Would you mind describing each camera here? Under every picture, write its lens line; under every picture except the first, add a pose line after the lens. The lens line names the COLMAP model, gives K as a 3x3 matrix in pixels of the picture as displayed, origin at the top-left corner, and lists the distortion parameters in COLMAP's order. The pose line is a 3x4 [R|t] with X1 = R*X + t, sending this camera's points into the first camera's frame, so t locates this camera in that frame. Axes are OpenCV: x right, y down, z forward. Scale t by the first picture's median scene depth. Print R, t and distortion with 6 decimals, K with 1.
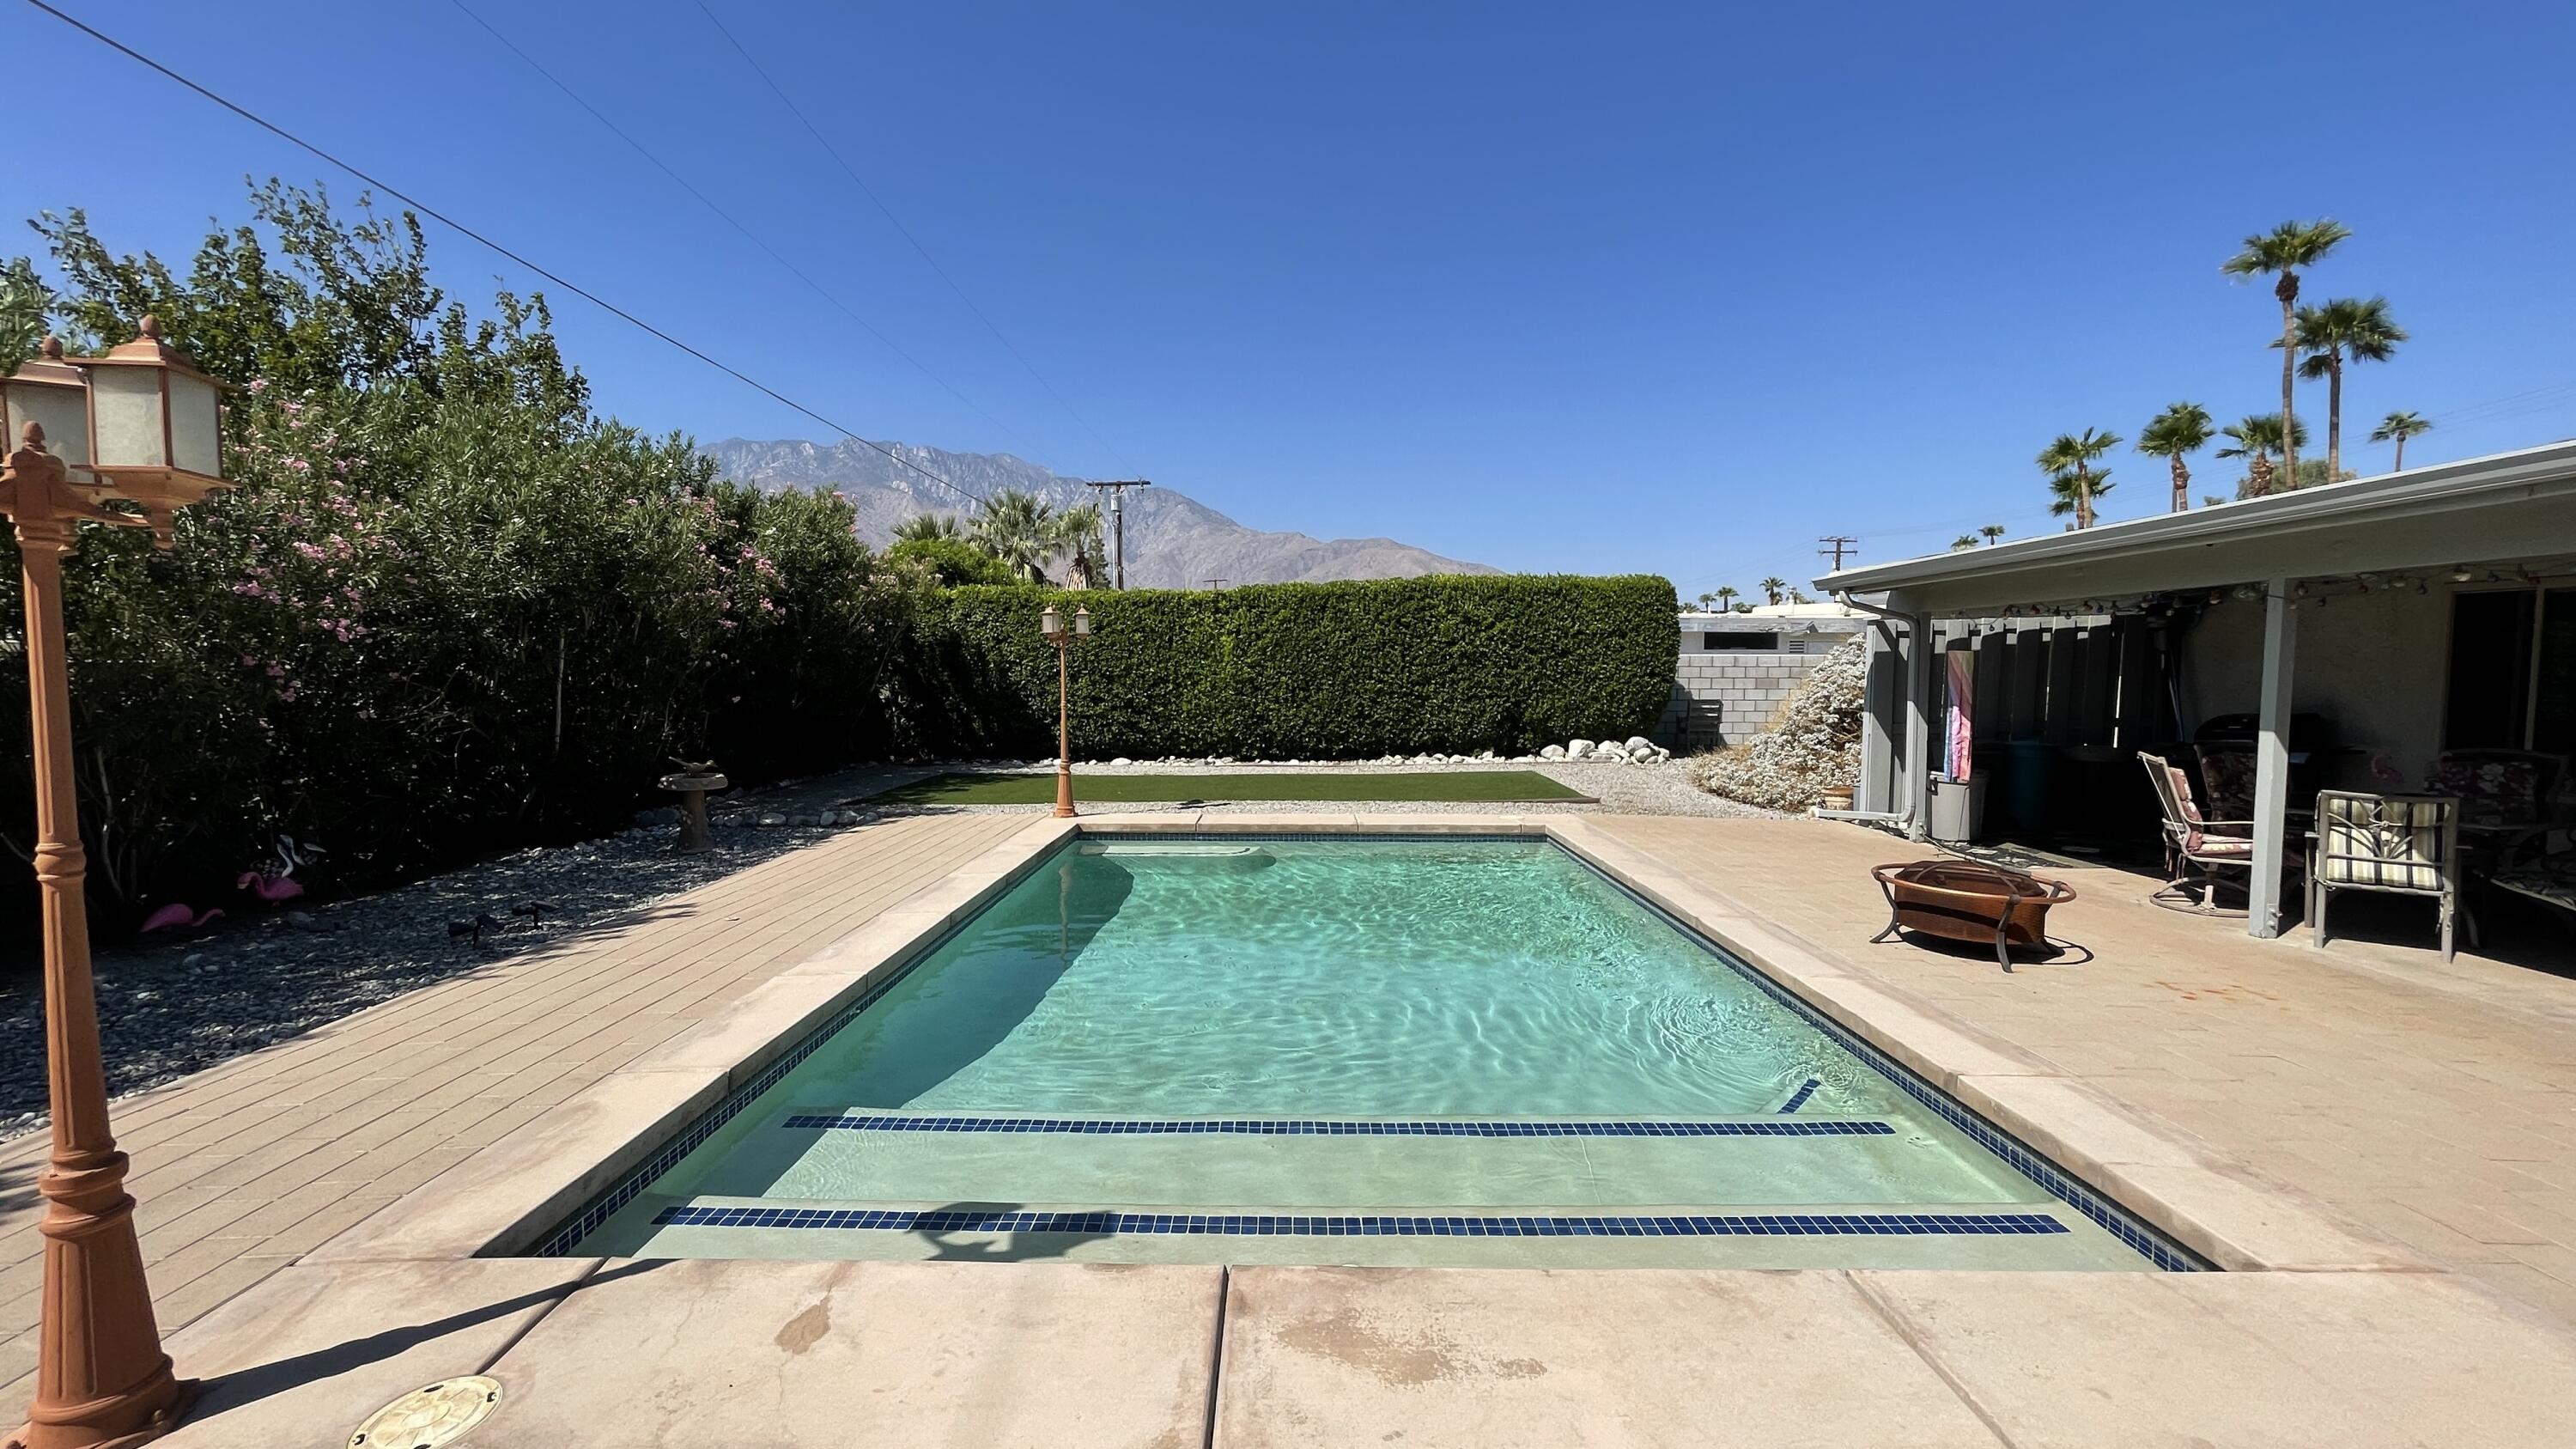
lens RADIAL K [[1040.0, 0, 1275.6], [0, 1040.0, 730.4], [0, 0, 1]] dist [-0.000470, 0.000047]
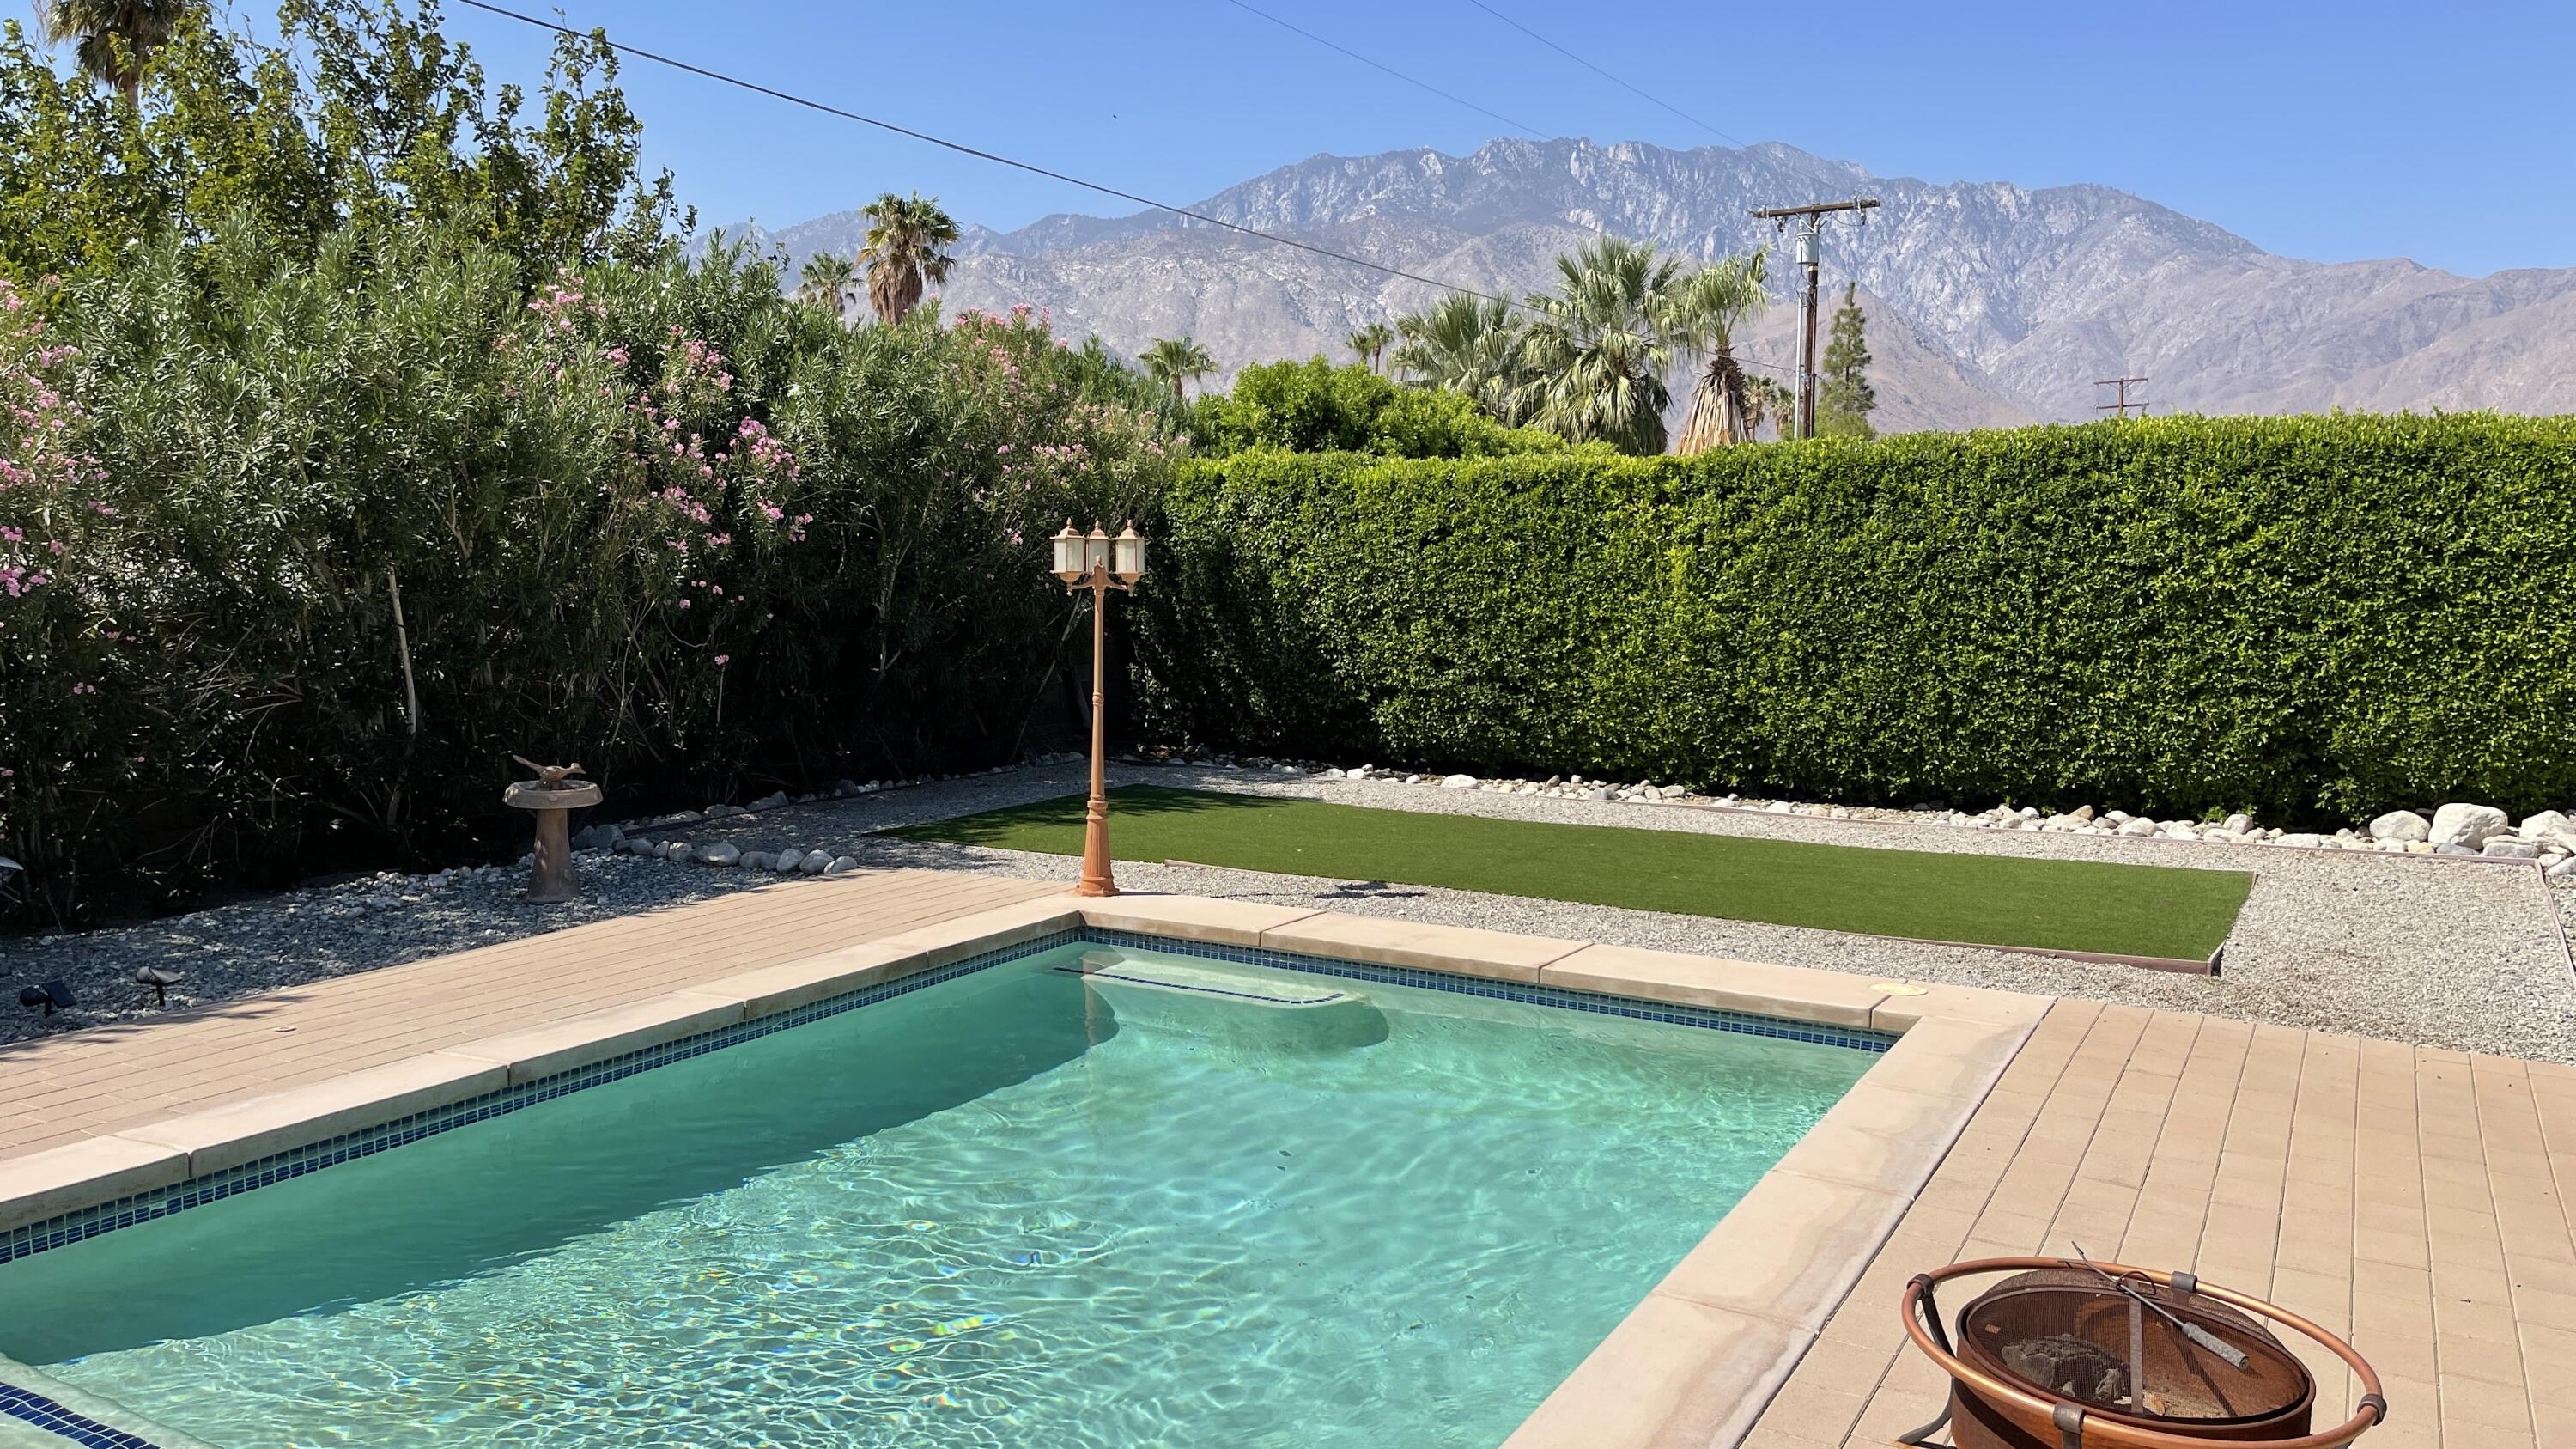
lens RADIAL K [[1946.3, 0, 1288.0], [0, 1946.3, 724.5], [0, 0, 1]] dist [0.068580, -0.083957]
pose [[0.883339, 0.054148, -0.465596, 0.347837], [-0.040550, 0.998409, 0.039180, -0.051124], [0.466977, -0.015729, 0.884130, 0.099445]]
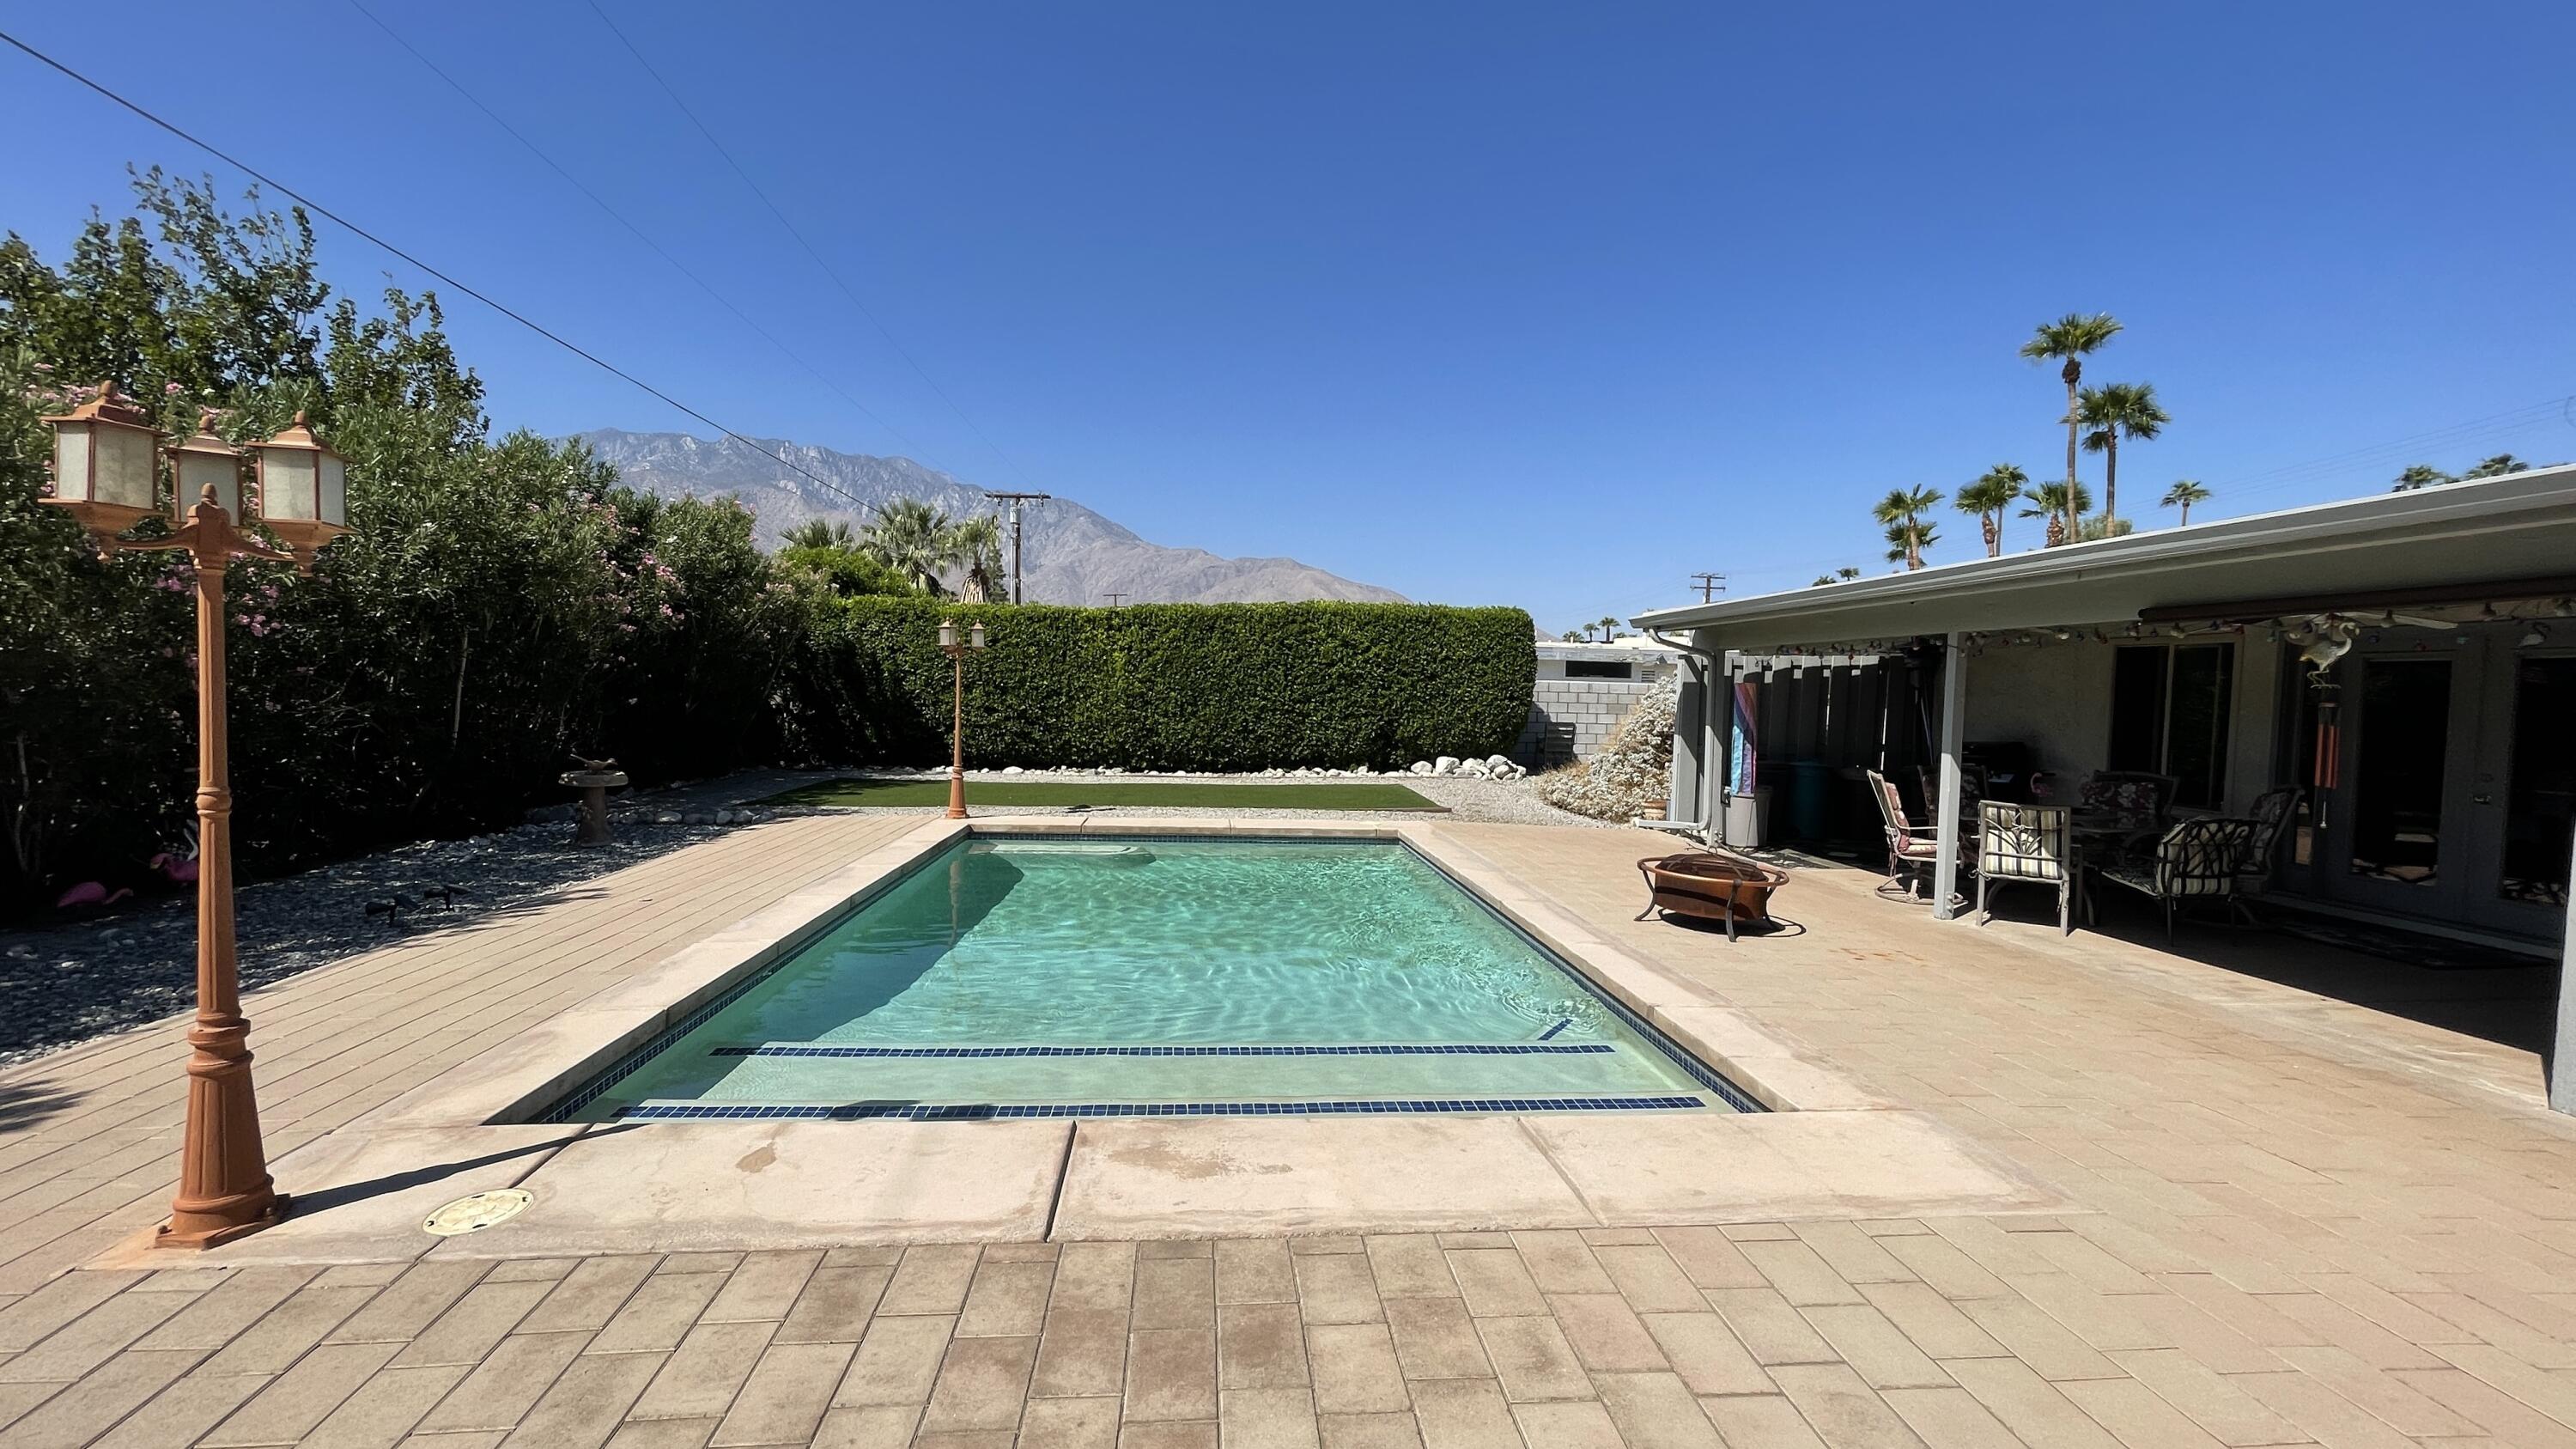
lens RADIAL K [[1040.7, 0, 1282.2], [0, 1040.7, 727.6], [0, 0, 1]] dist [-0.002800, -0.000147]
pose [[0.994512, 0.020291, 0.102632, 0.015830], [-0.018325, 0.999631, -0.020062, 0.004971], [-0.103001, 0.018072, 0.994517, -0.086631]]
